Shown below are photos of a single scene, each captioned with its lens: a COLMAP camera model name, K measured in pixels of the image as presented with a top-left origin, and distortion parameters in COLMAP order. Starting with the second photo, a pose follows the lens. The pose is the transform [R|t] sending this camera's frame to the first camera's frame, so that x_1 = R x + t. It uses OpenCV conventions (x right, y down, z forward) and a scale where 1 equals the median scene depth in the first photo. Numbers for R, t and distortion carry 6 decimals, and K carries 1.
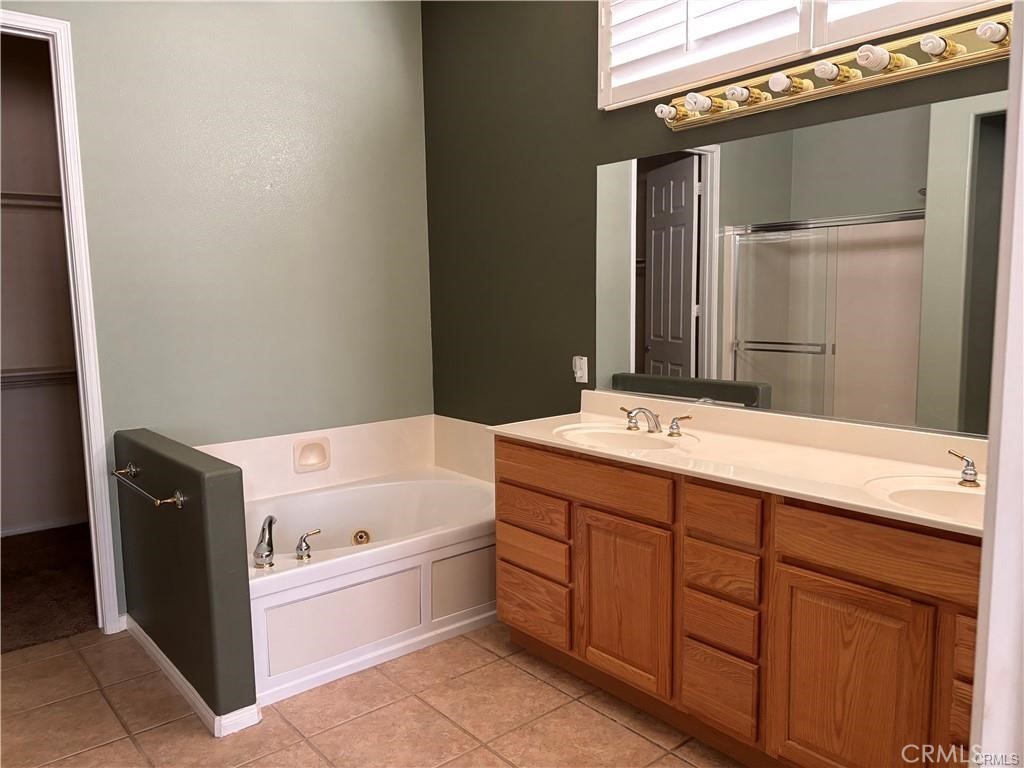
lens RADIAL K [[775.3, 0, 511.9], [0, 775.3, 385.0], [0, 0, 1]] dist [0.002833, 0.000314]
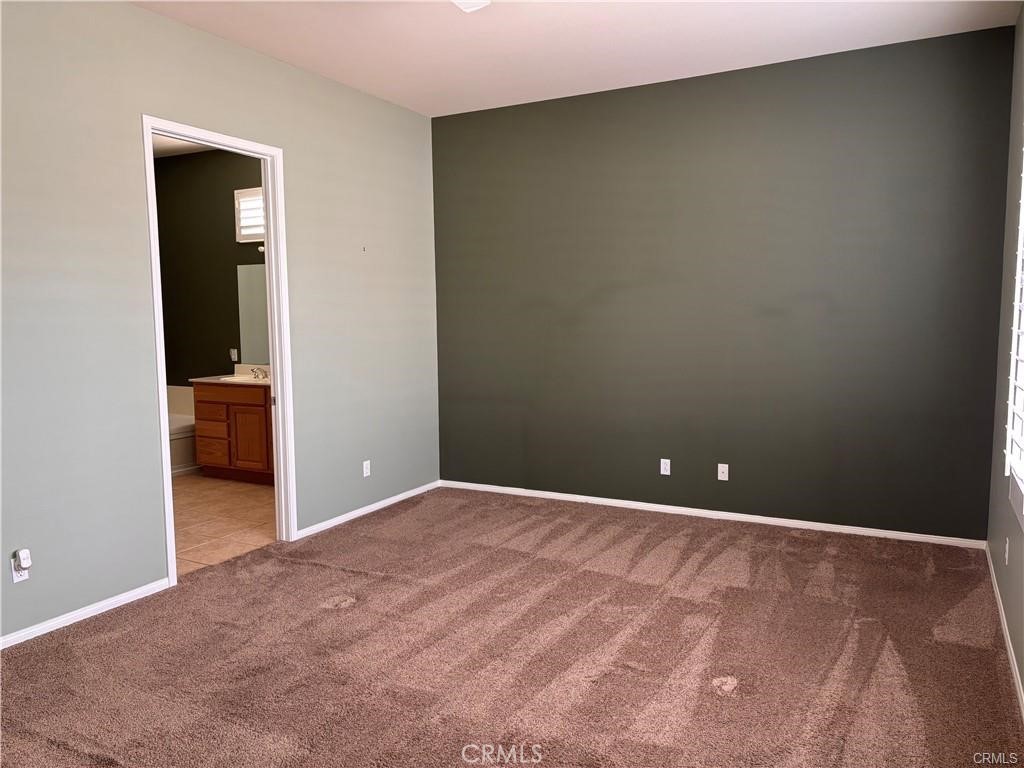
lens RADIAL K [[775.3, 0, 513.8], [0, 775.3, 385.4], [0, 0, 1]] dist [0.002833, 0.000314]
pose [[0.924708, -0.031251, 0.379393, -0.016355], [0.041117, 0.998993, -0.017928, 0.154083], [-0.378450, 0.032177, 0.925062, -1.486124]]
